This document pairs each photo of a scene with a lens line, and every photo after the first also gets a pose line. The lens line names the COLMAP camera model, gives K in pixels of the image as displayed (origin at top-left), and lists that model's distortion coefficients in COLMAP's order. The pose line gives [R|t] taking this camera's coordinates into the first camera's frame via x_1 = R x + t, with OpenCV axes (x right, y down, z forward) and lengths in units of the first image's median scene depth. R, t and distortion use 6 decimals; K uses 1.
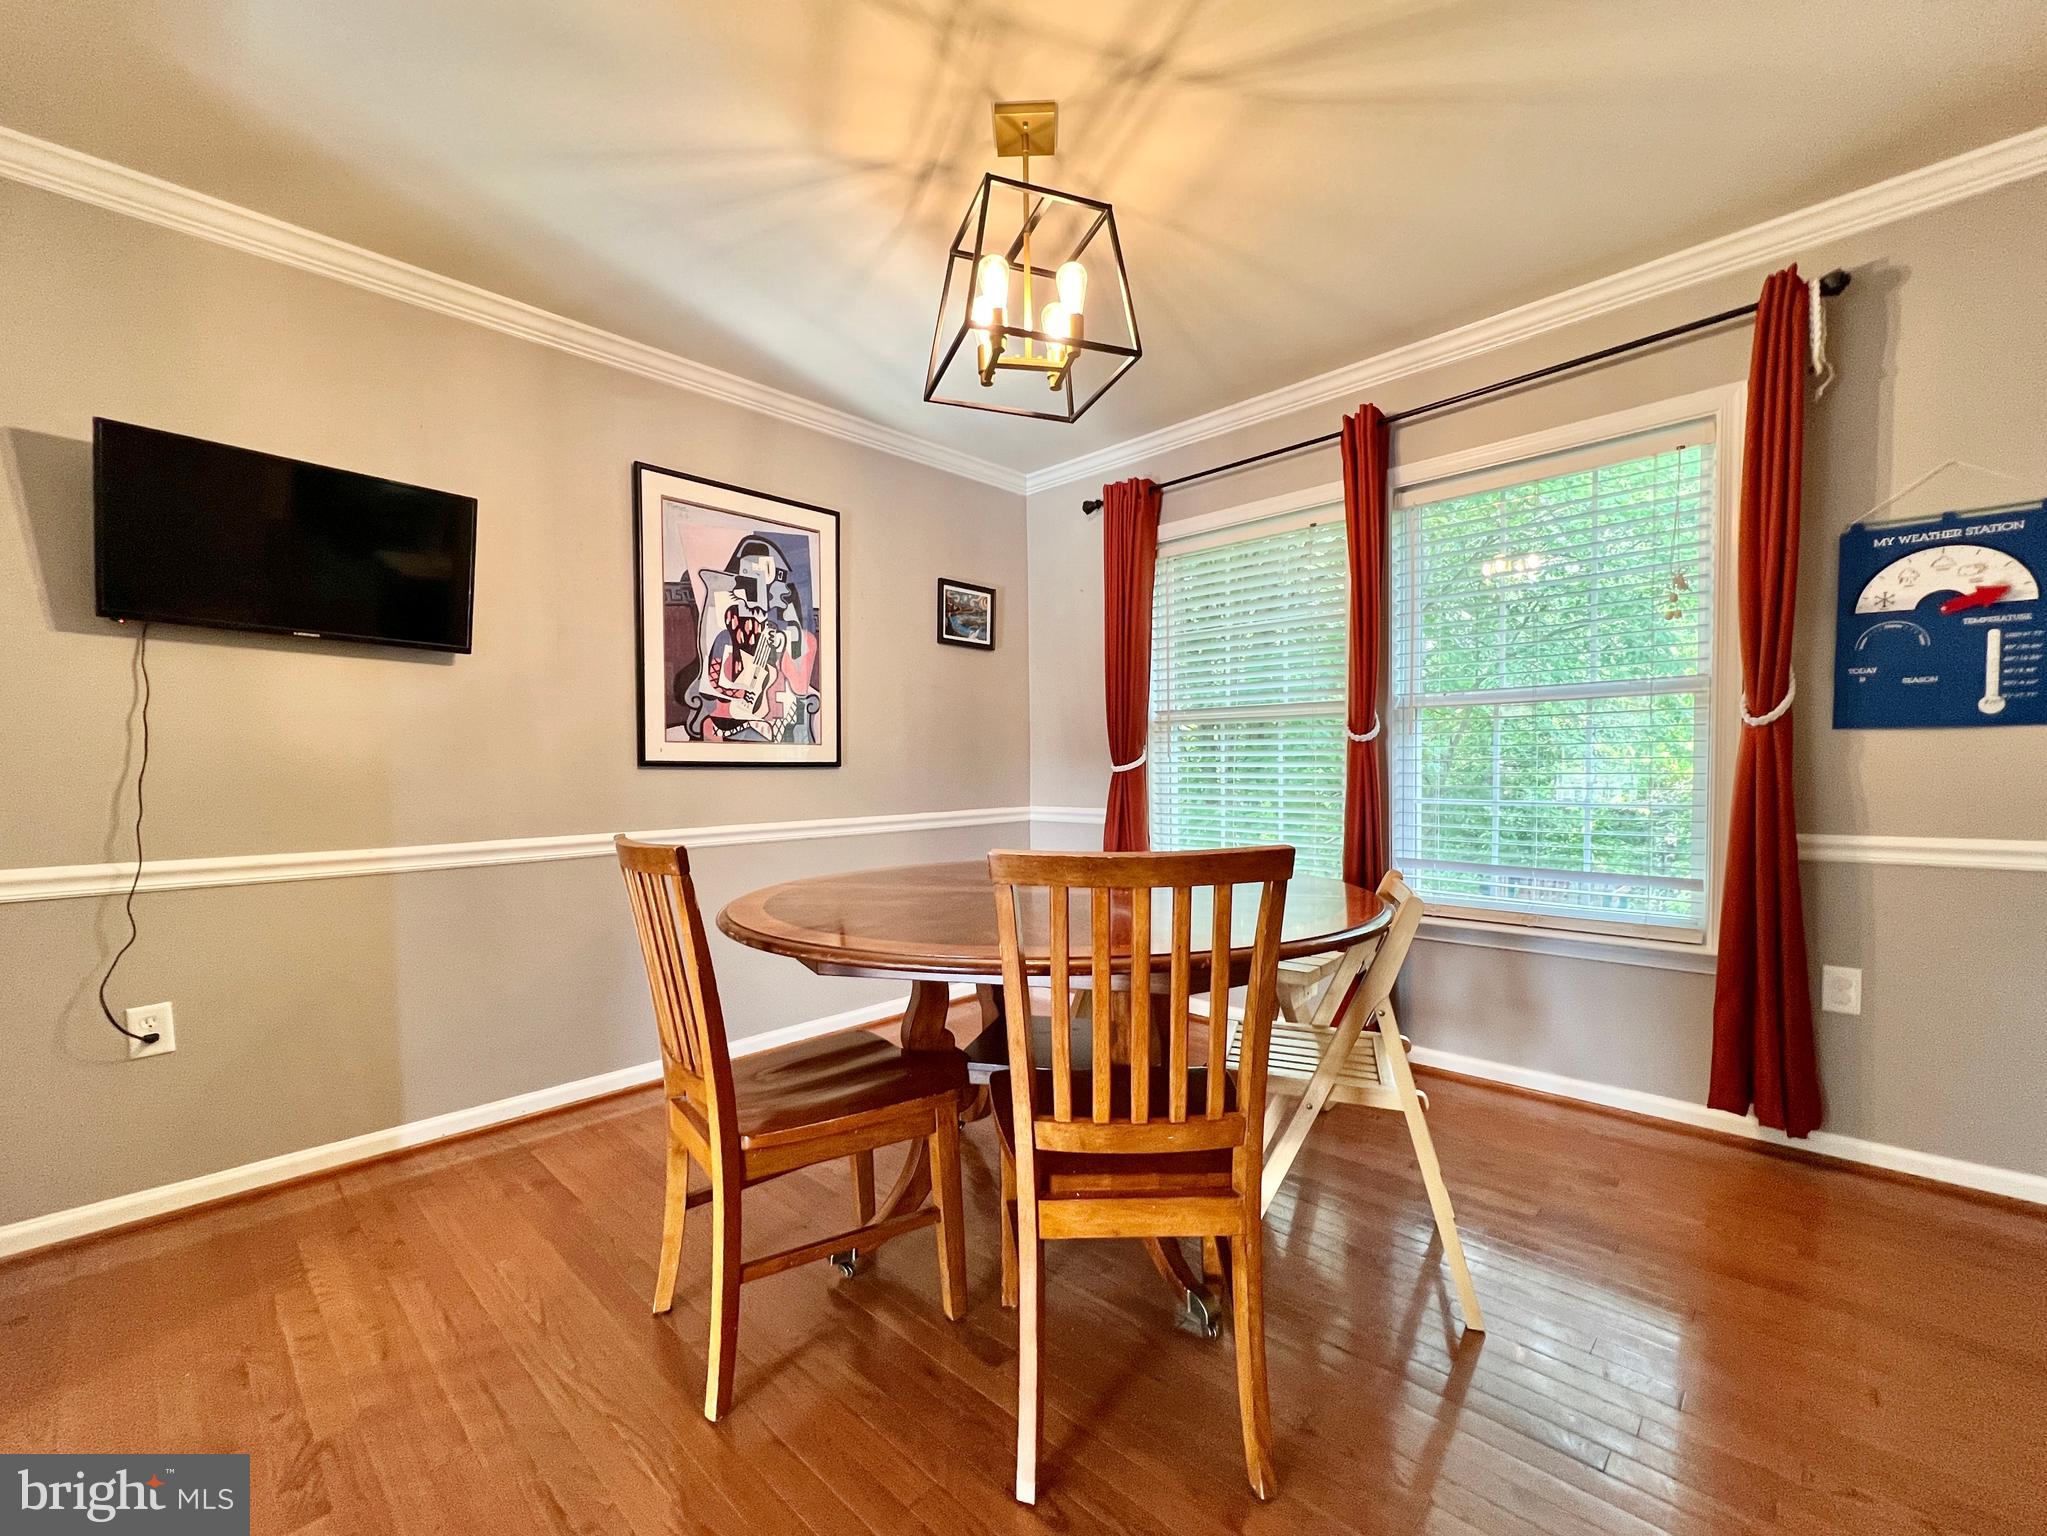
lens RADIAL K [[837.7, 0, 1027.8], [0, 837.7, 776.4], [0, 0, 1]] dist [-0.001979, -0.000120]
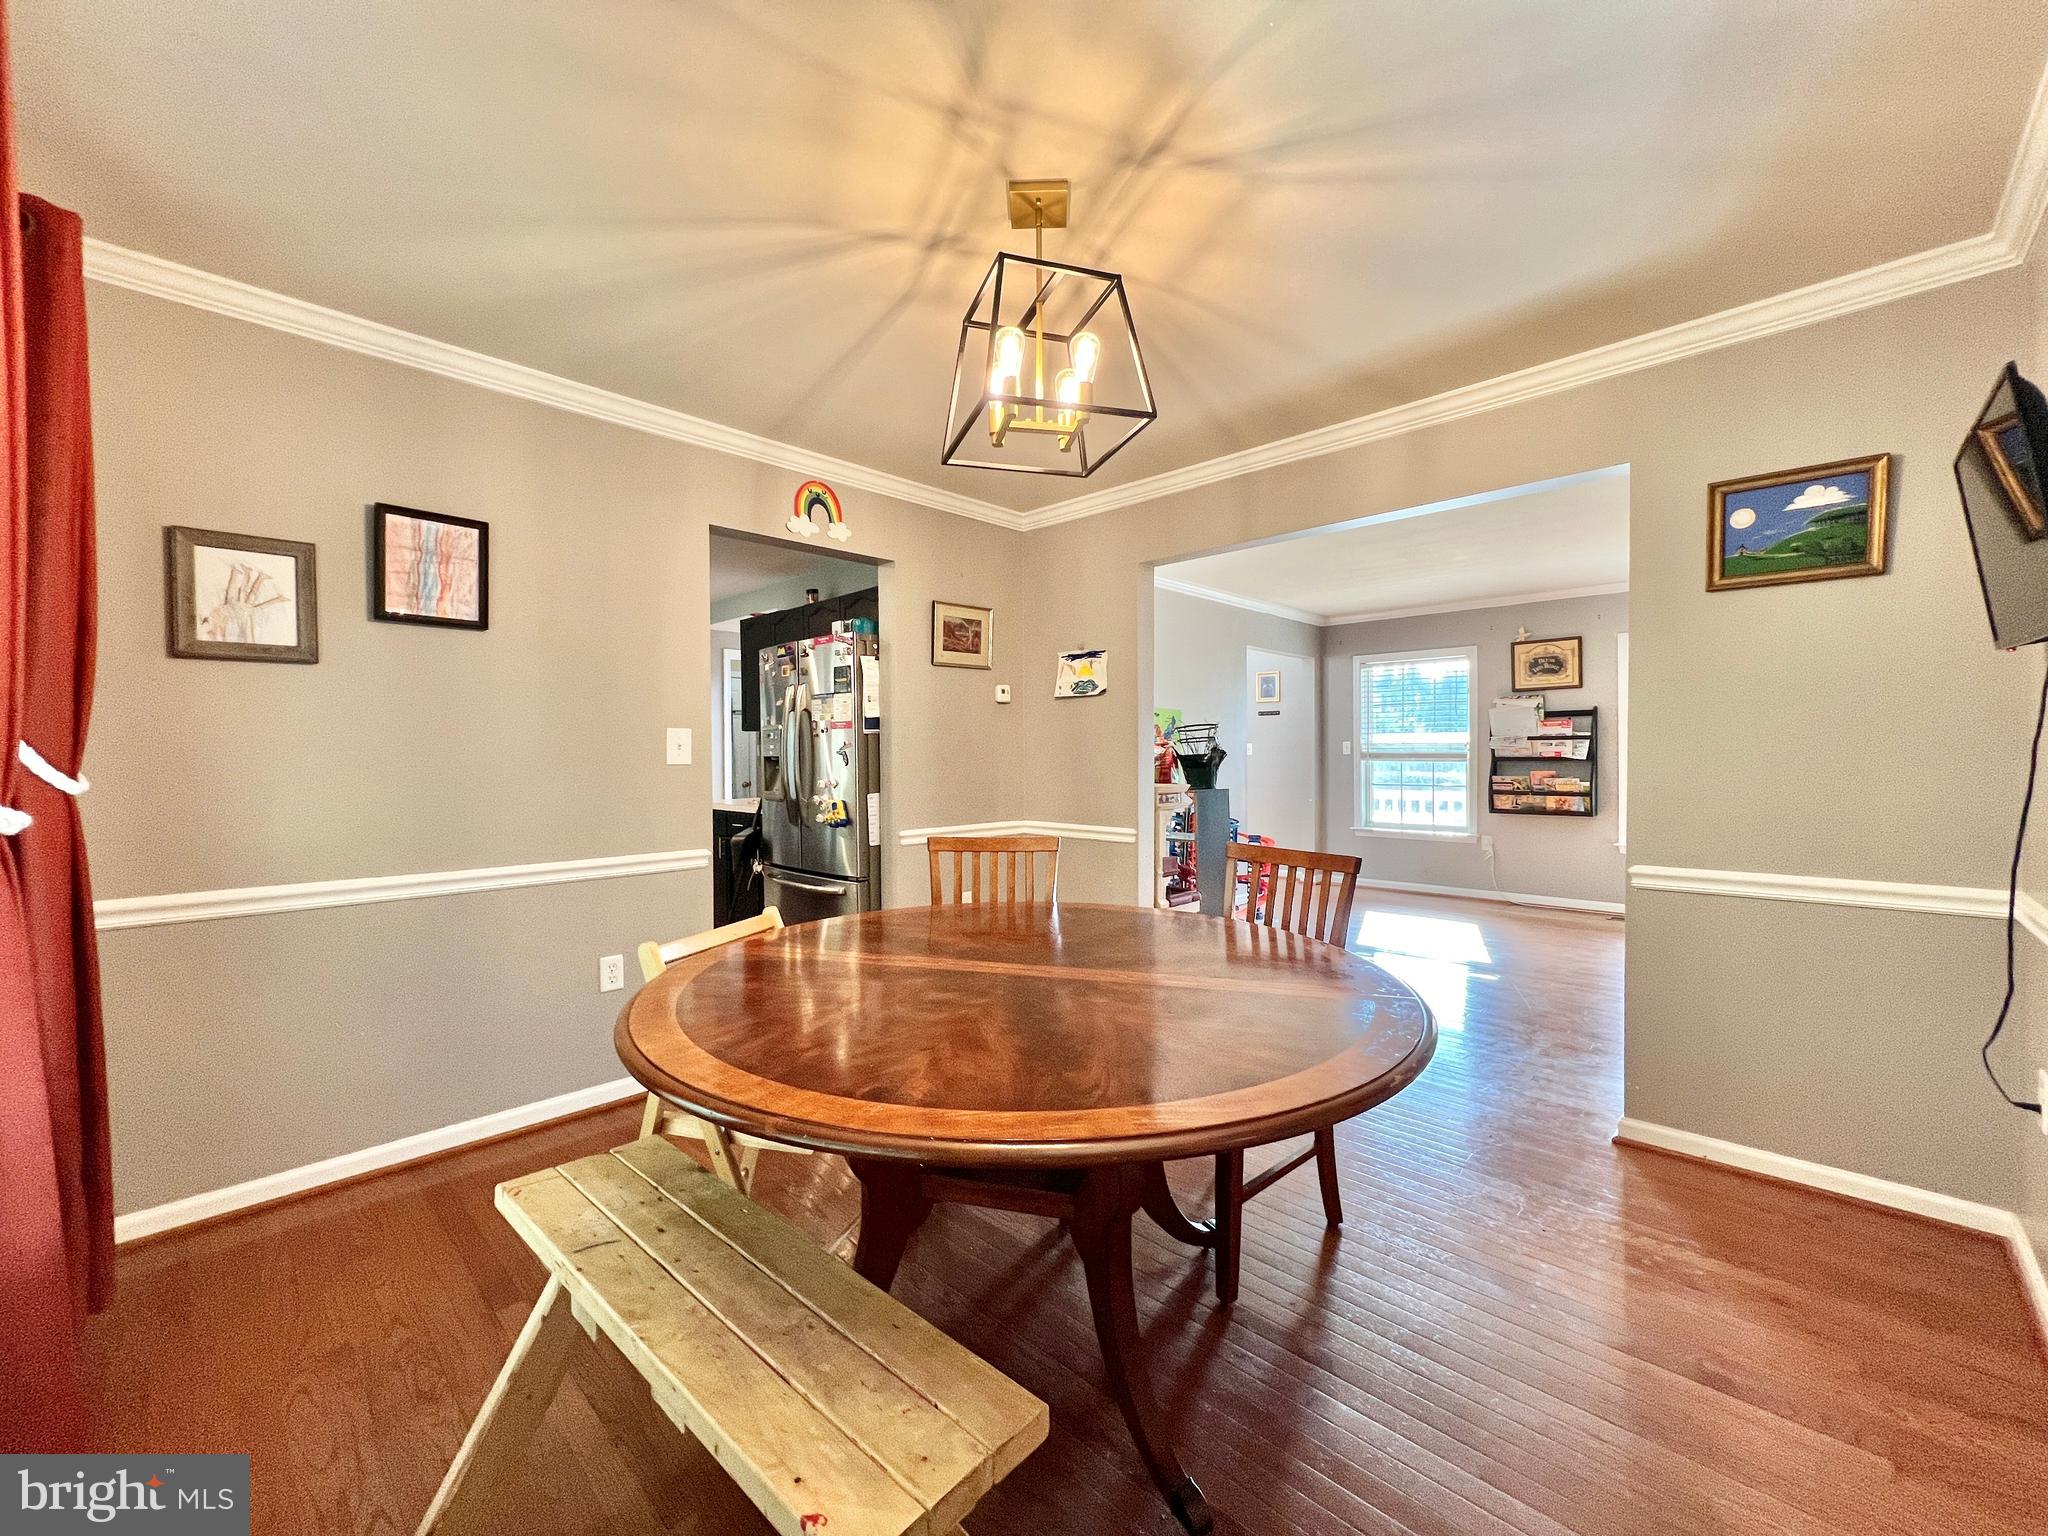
lens RADIAL K [[838.1, 0, 1006.5], [0, 838.1, 768.0], [0, 0, 1]] dist [-0.001979, -0.000120]
pose [[-0.999687, 0.014663, 0.020285, 0.014086], [0.015366, 0.999272, 0.034932, -0.059064], [-0.019758, 0.035232, -0.999184, 1.256822]]
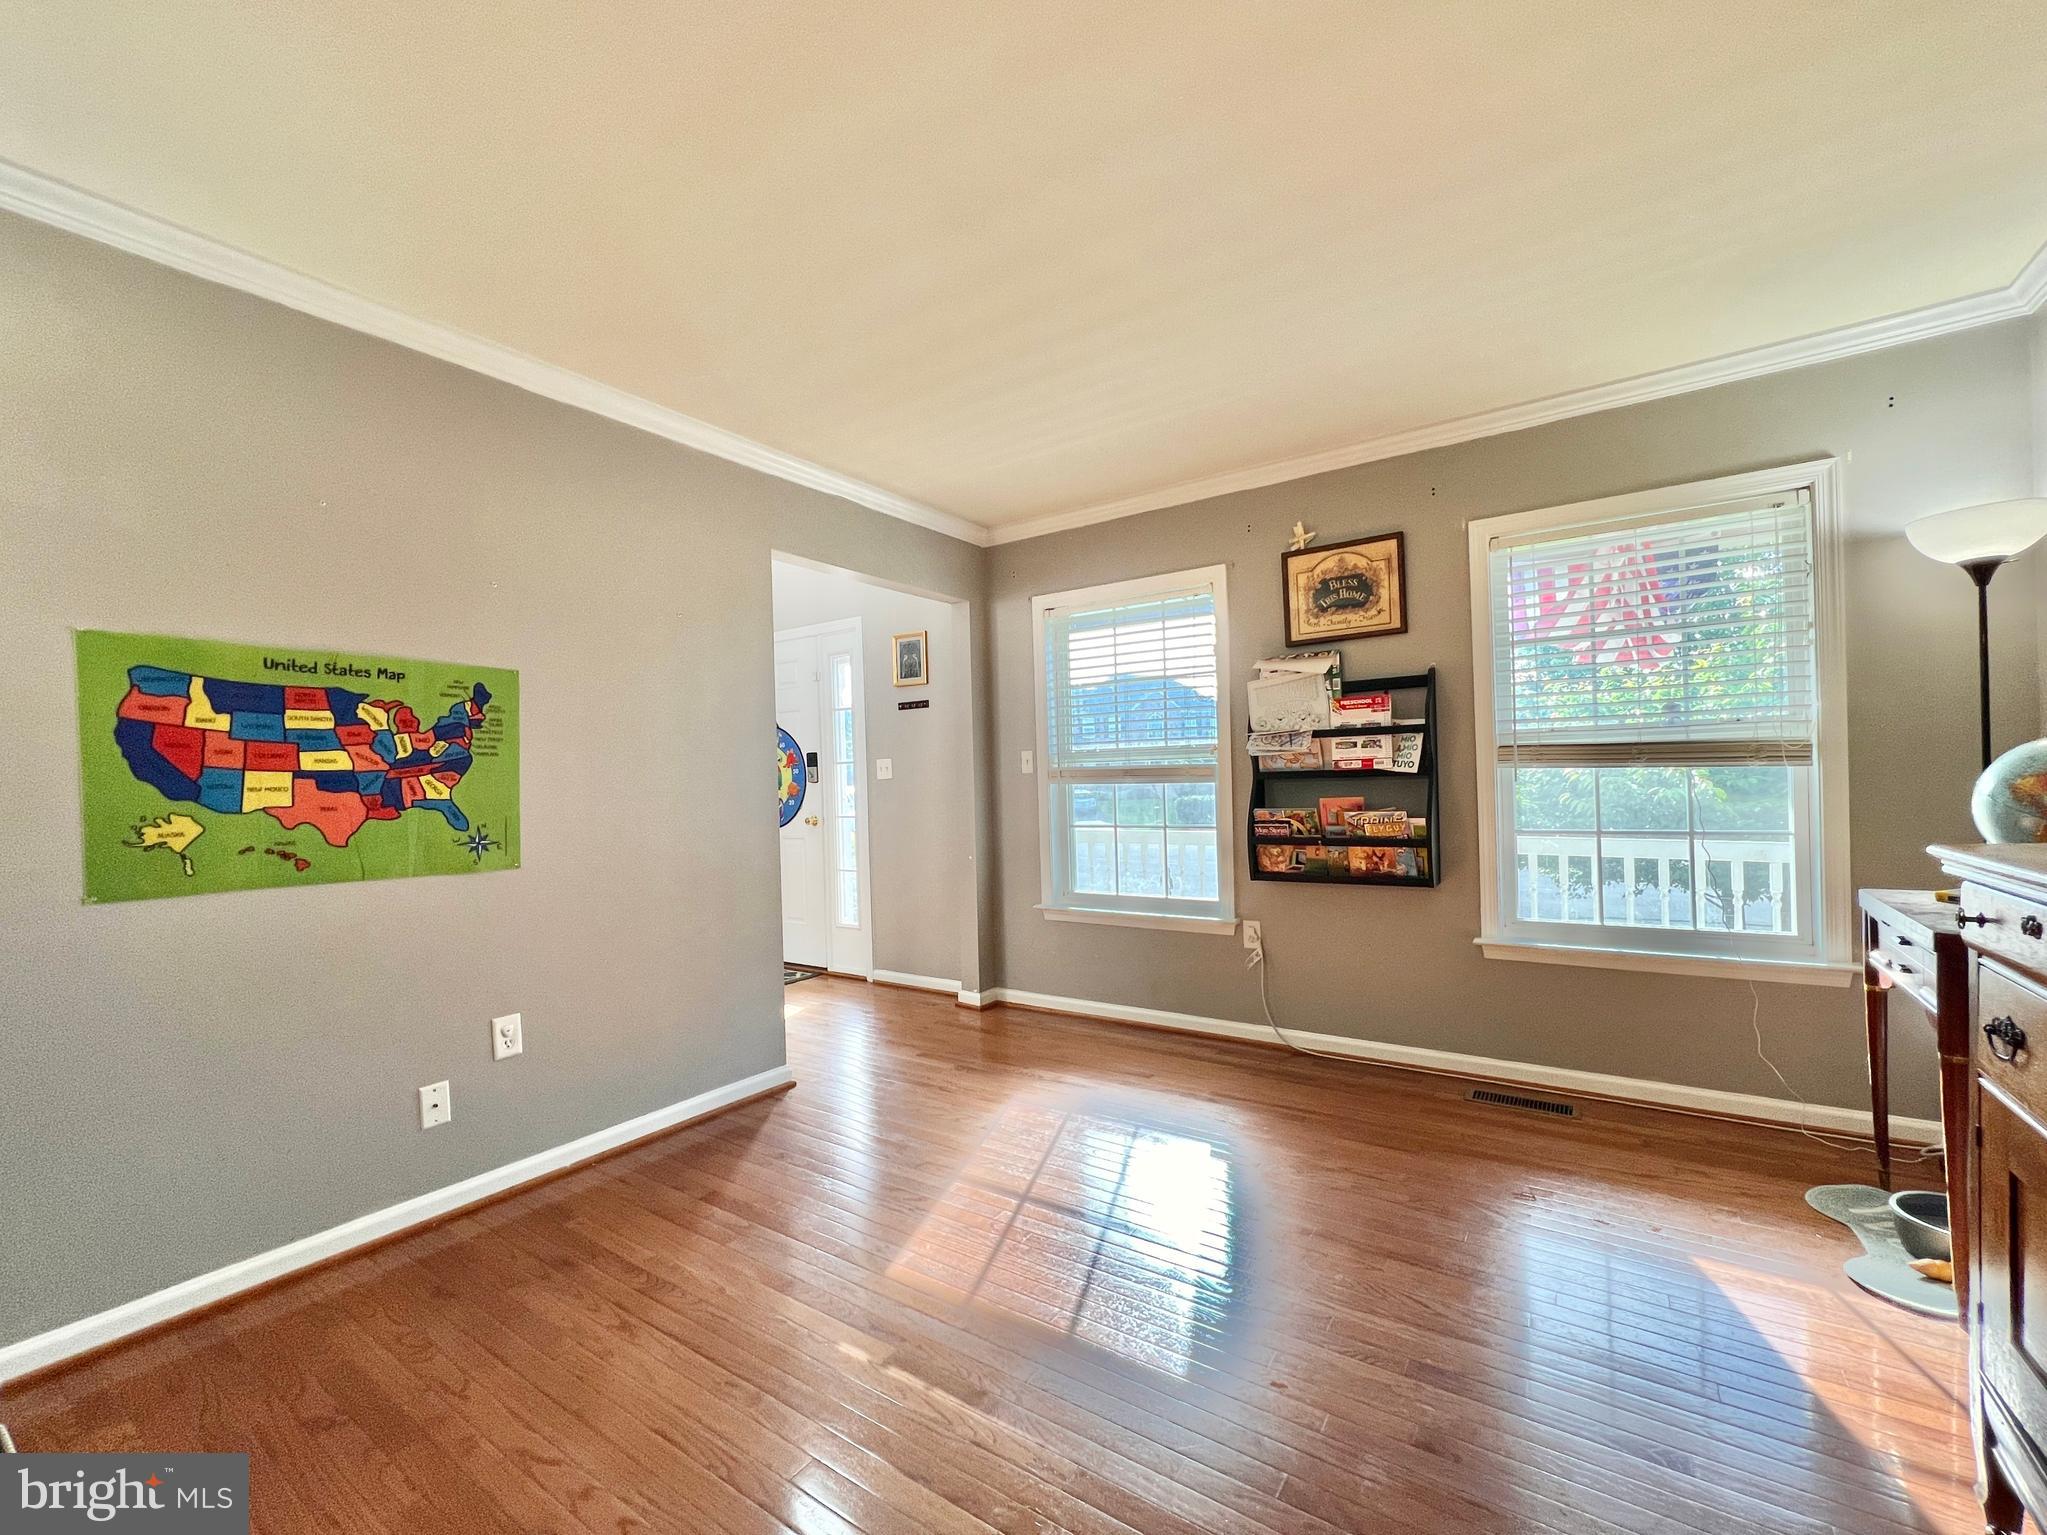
lens RADIAL K [[837.7, 0, 1028.4], [0, 837.7, 789.2], [0, 0, 1]] dist [-0.001979, -0.000120]
pose [[-0.987735, 0.040126, -0.150897, -0.722189], [0.035391, 0.998797, 0.033939, -0.018897], [0.152077, 0.028183, -0.987967, 0.142401]]
